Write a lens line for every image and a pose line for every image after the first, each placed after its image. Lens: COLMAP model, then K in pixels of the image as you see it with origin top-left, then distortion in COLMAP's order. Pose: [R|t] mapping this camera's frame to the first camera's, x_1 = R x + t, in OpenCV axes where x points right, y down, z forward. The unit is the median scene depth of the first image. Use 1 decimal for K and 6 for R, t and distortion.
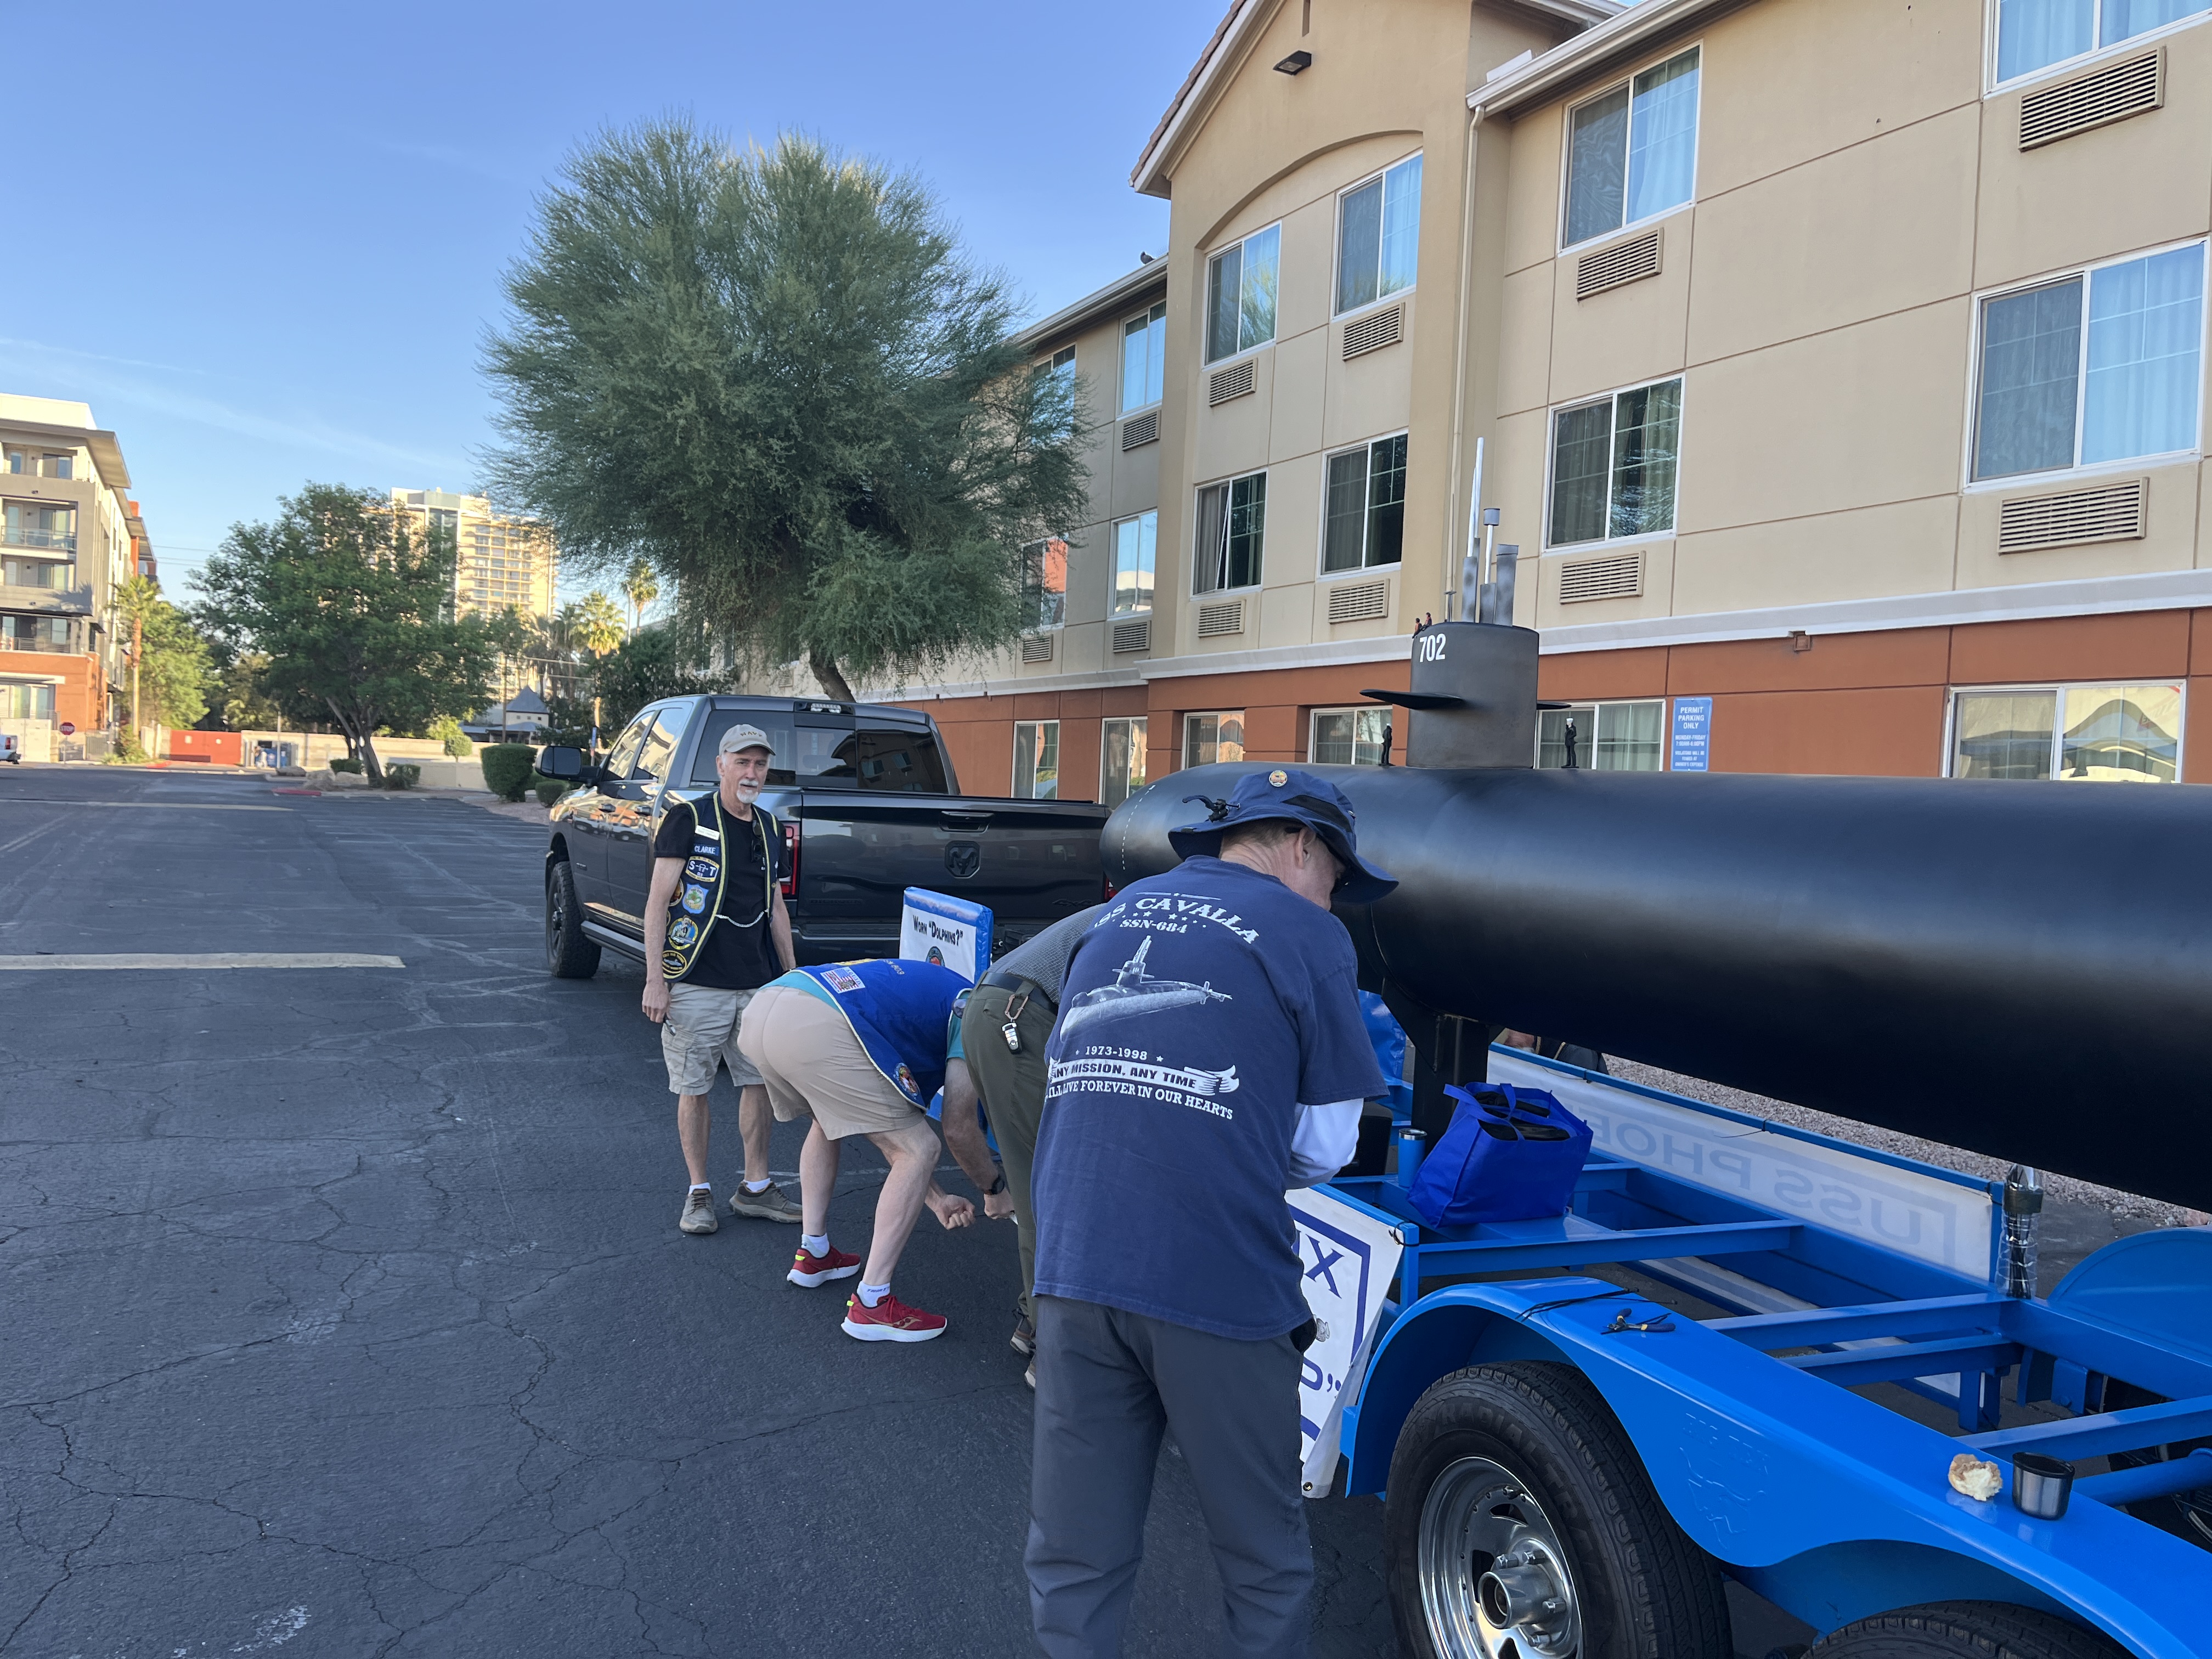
lens RADIAL K [[1705.2, 0, 1128.5], [0, 1705.2, 822.0], [0, 0, 1]] dist [0.069259, -0.084955]
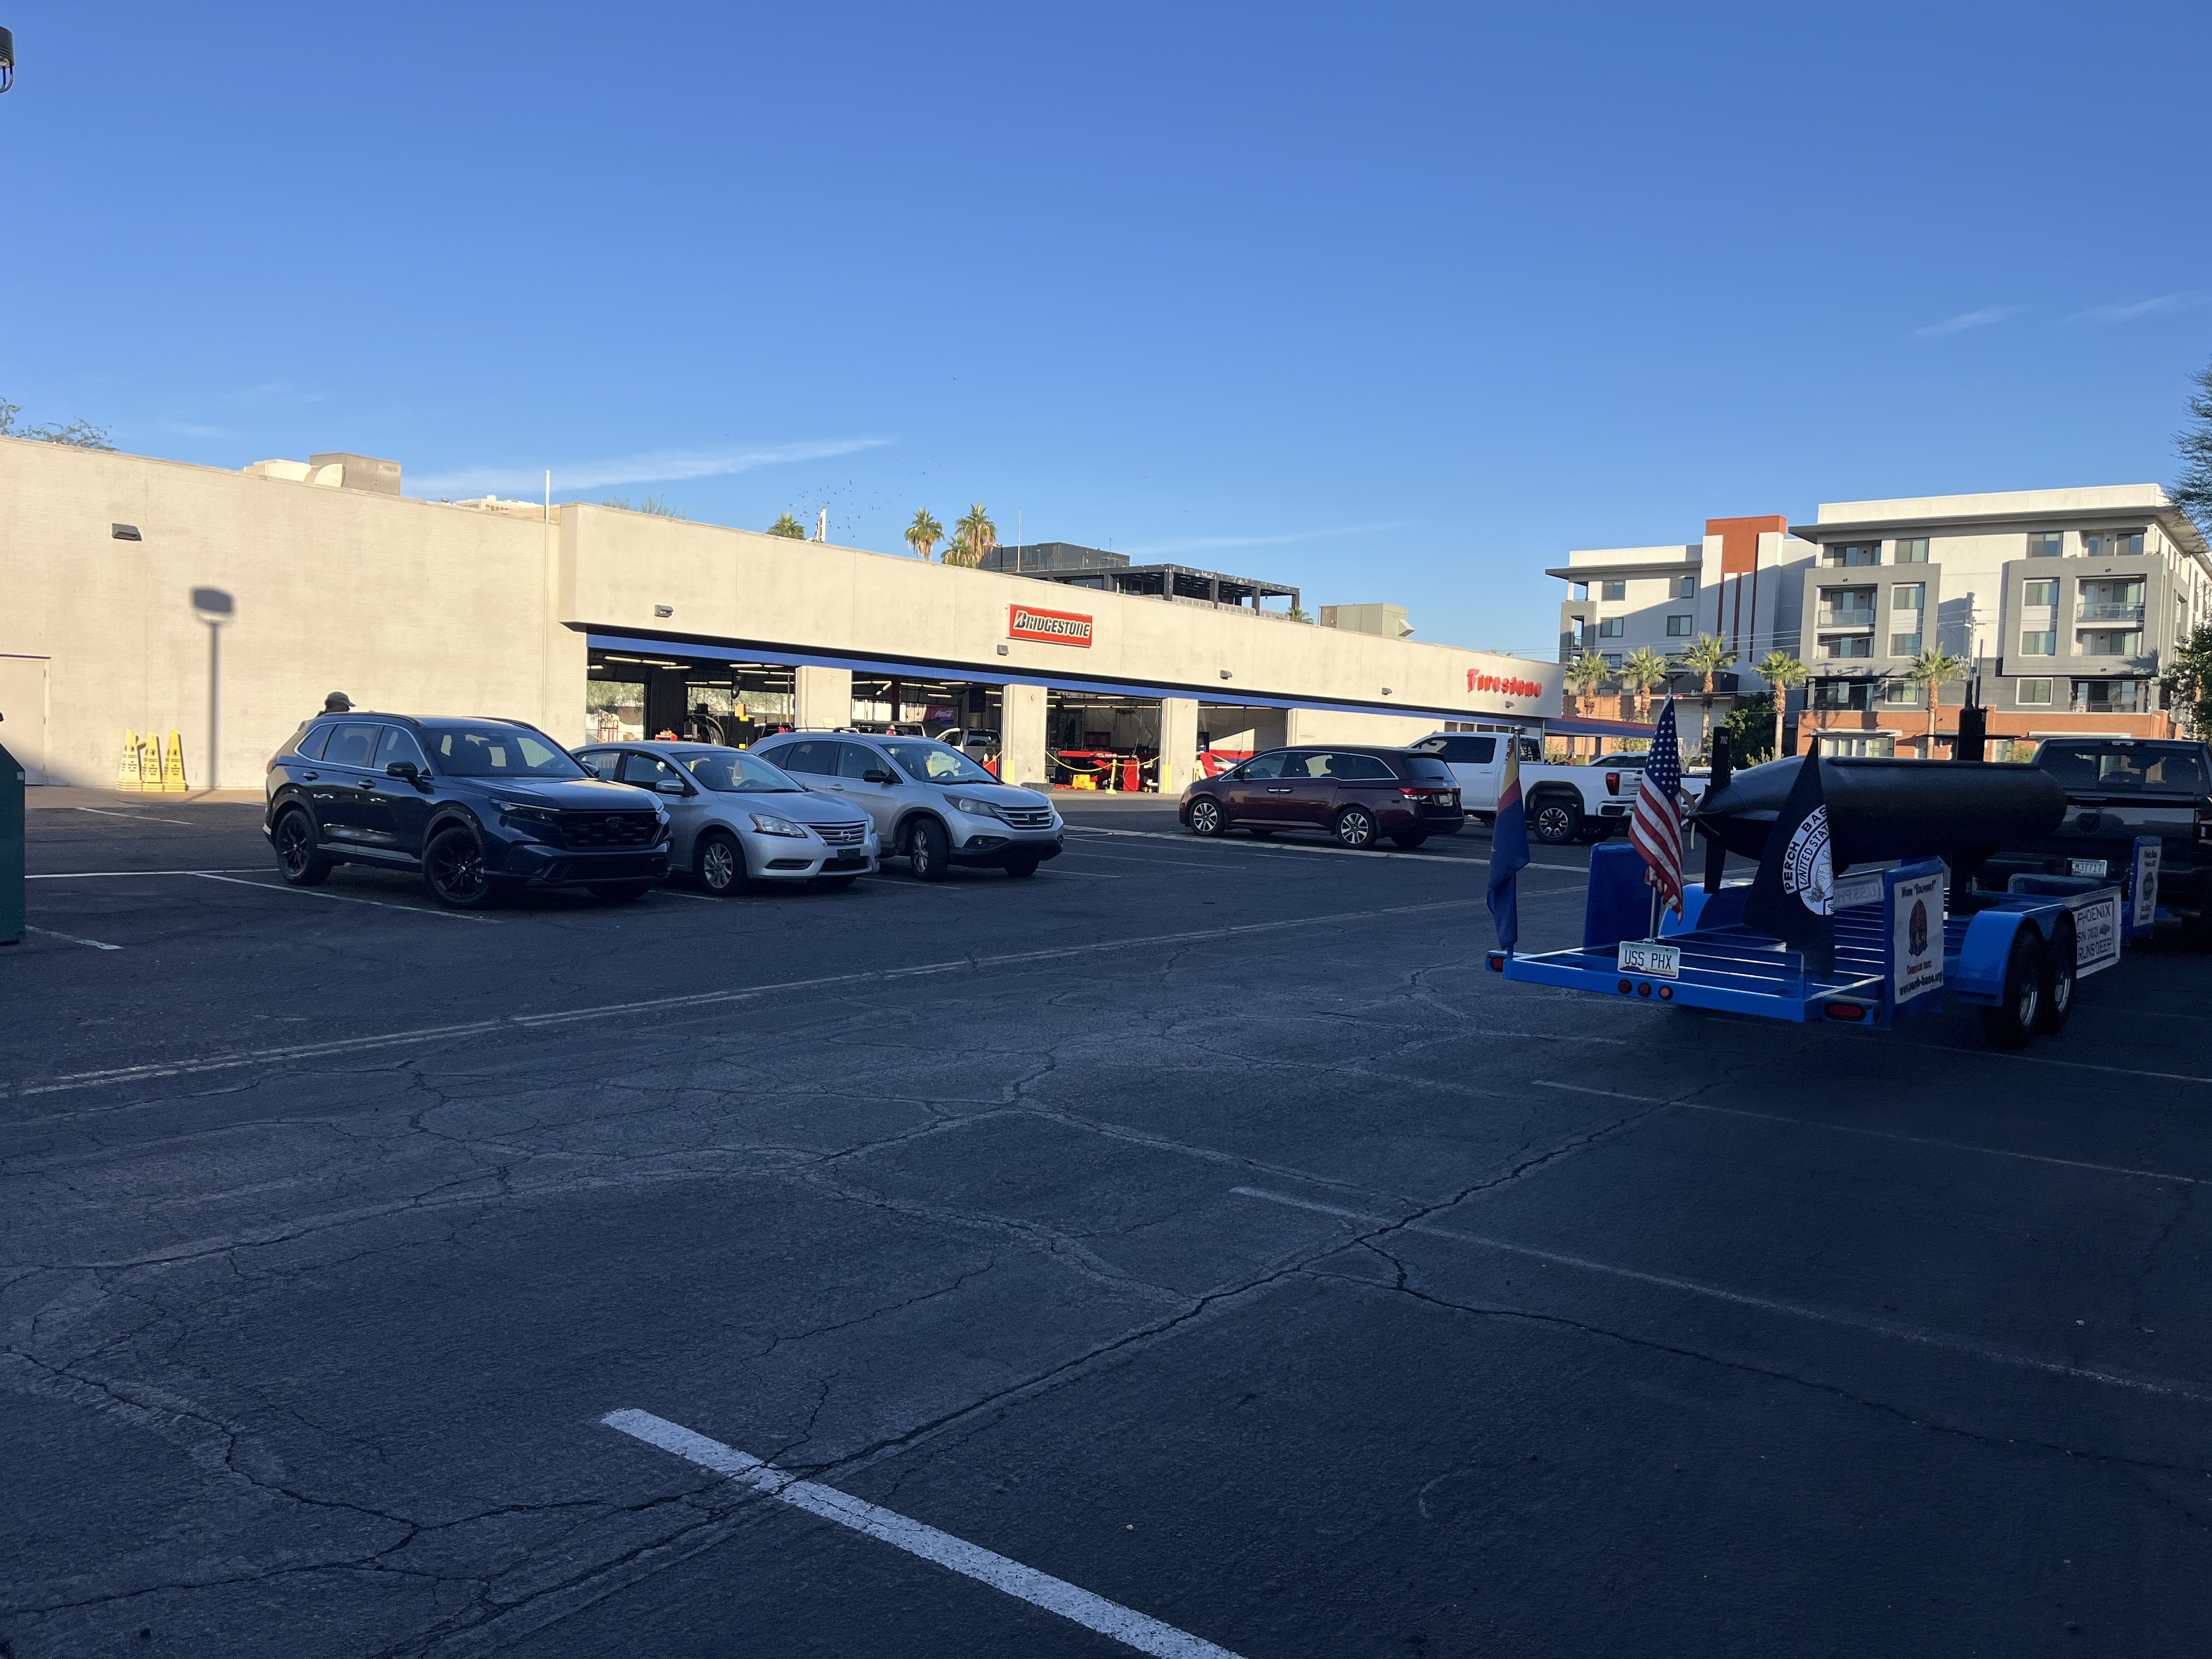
lens RADIAL K [[1664.1, 0, 1072.3], [0, 1664.1, 854.9], [0, 0, 1]] dist [0.060161, -0.070855]
pose [[0.415340, 0.016976, -0.909508, 0.474490], [-0.028319, 0.999583, 0.005725, 0.031612], [0.909225, 0.023379, 0.415647, -0.328029]]
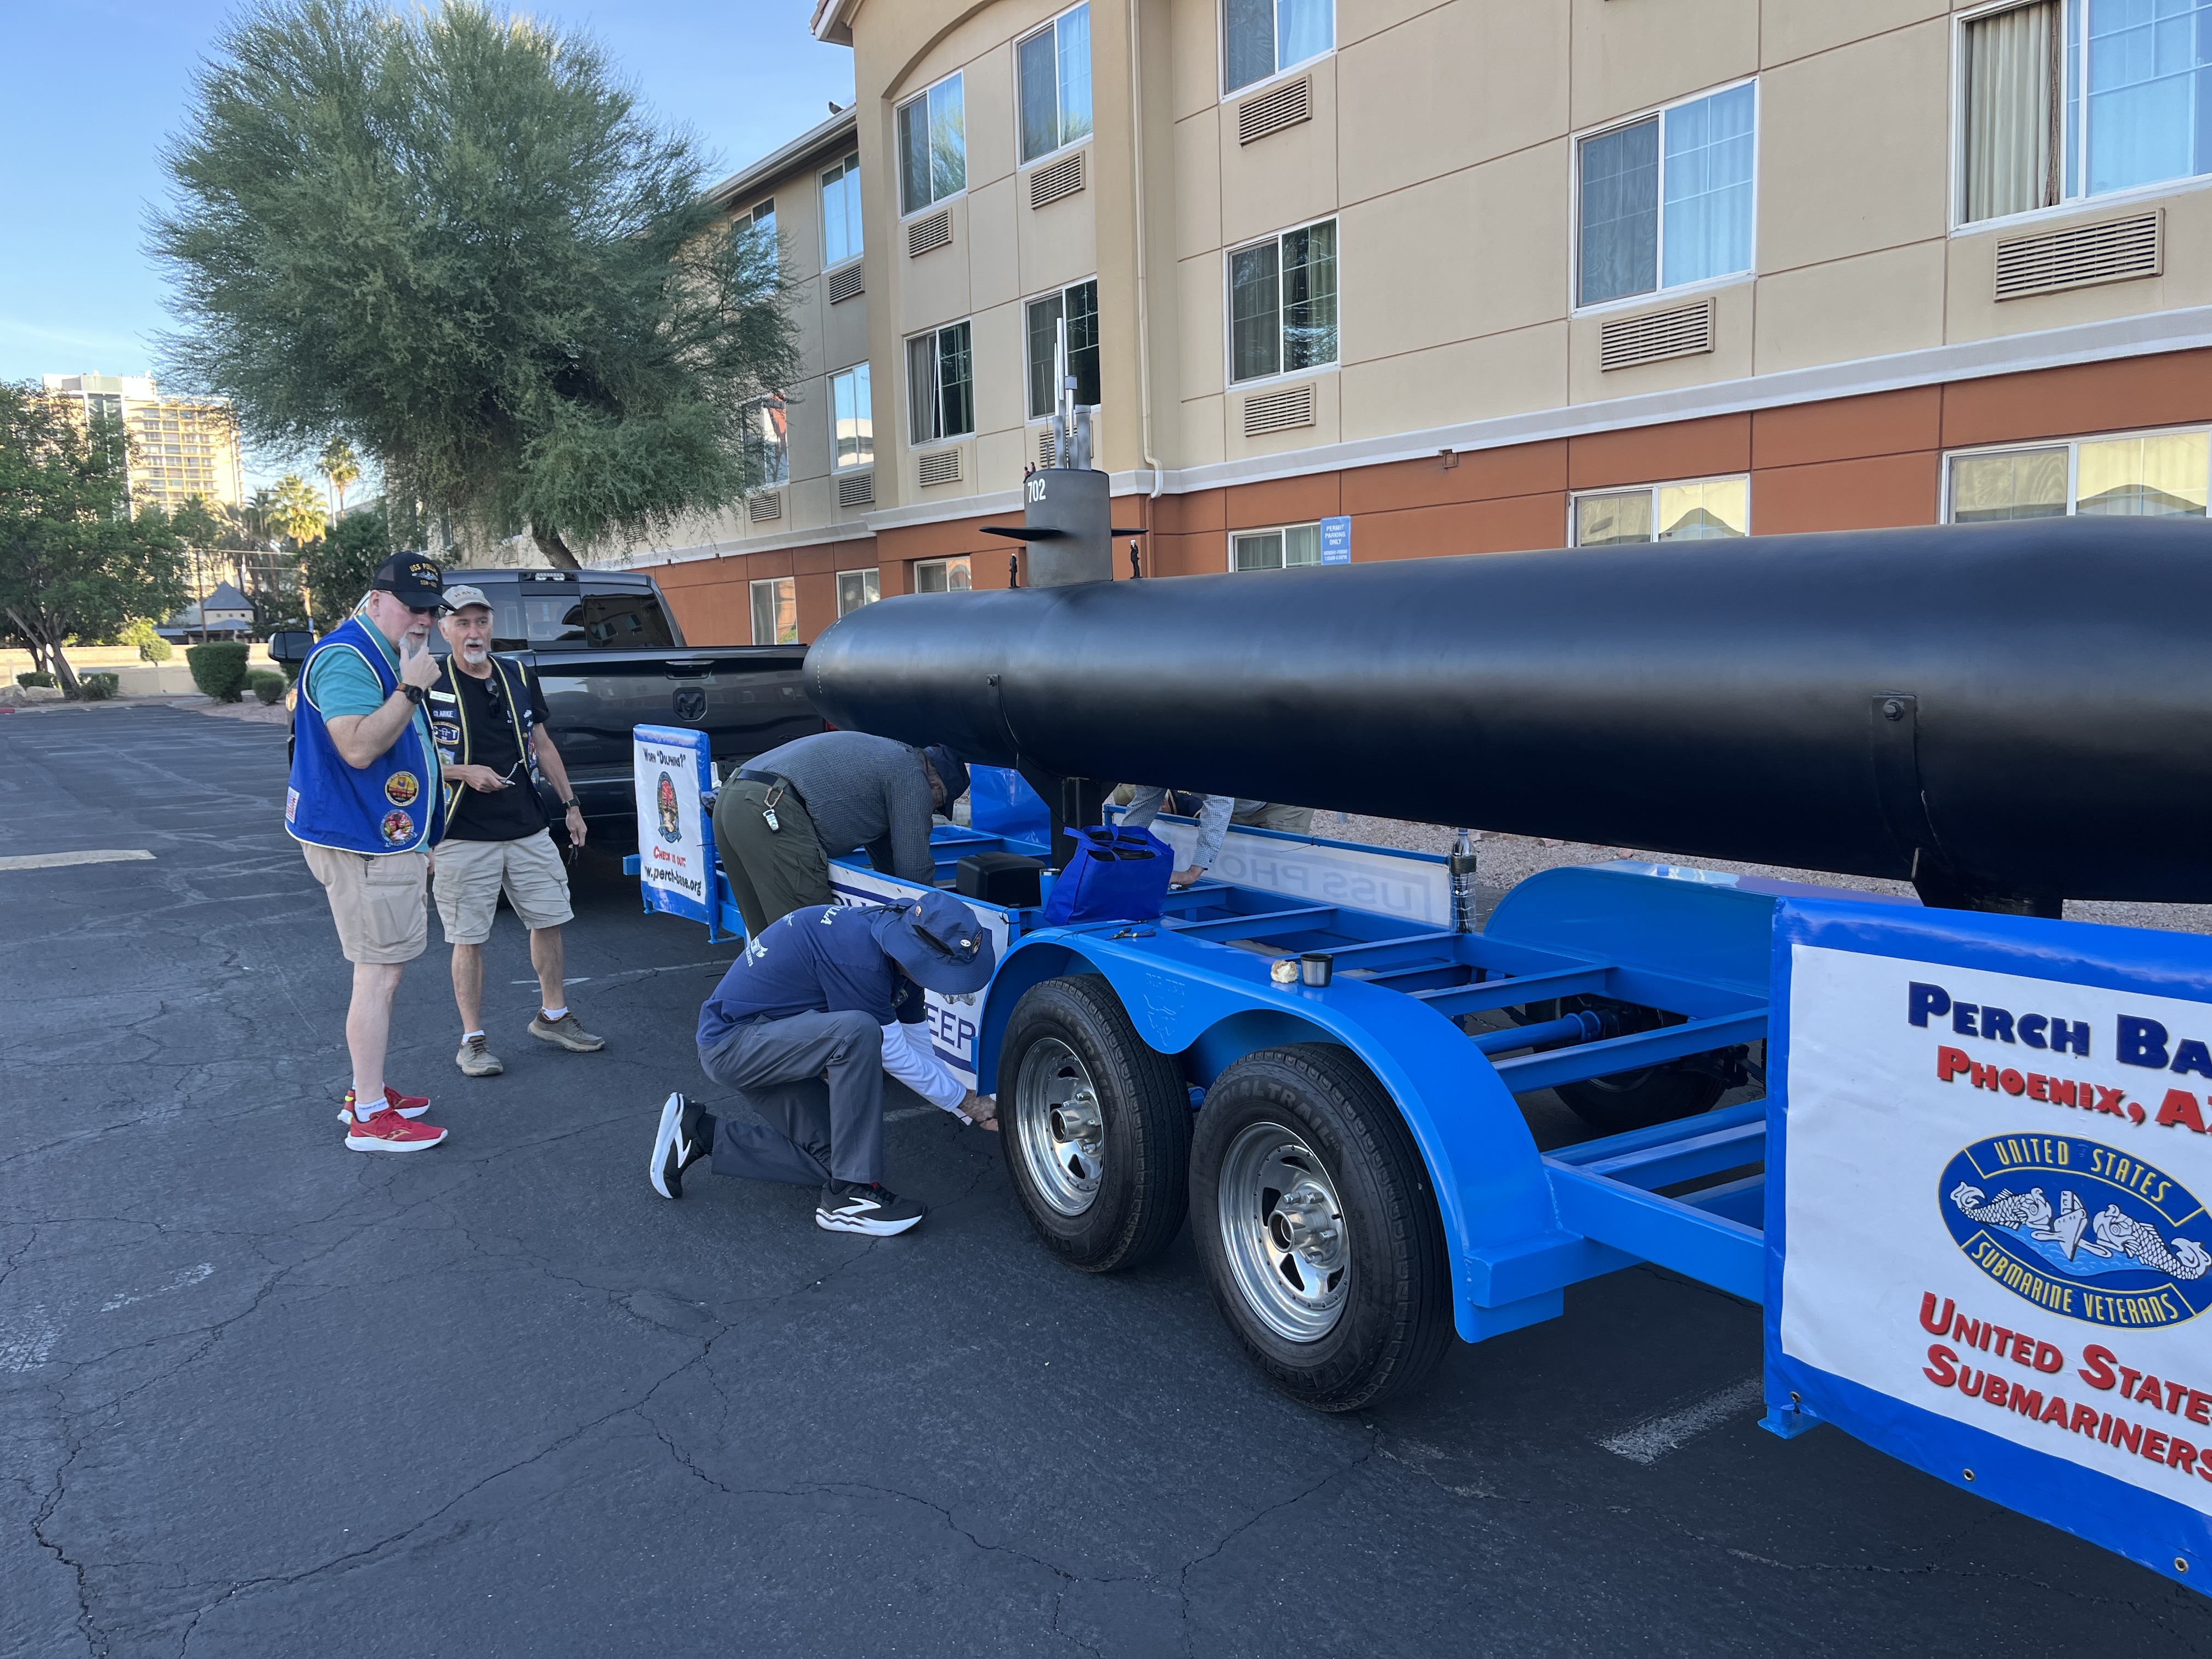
lens RADIAL K [[1705.2, 0, 1128.5], [0, 1705.2, 822.0], [0, 0, 1]] dist [0.069259, -0.084955]
pose [[0.987514, -0.087999, 0.130663, 0.013986], [0.076099, 0.992713, 0.093438, 0.006767], [-0.137933, -0.082328, 0.987014, -0.066008]]
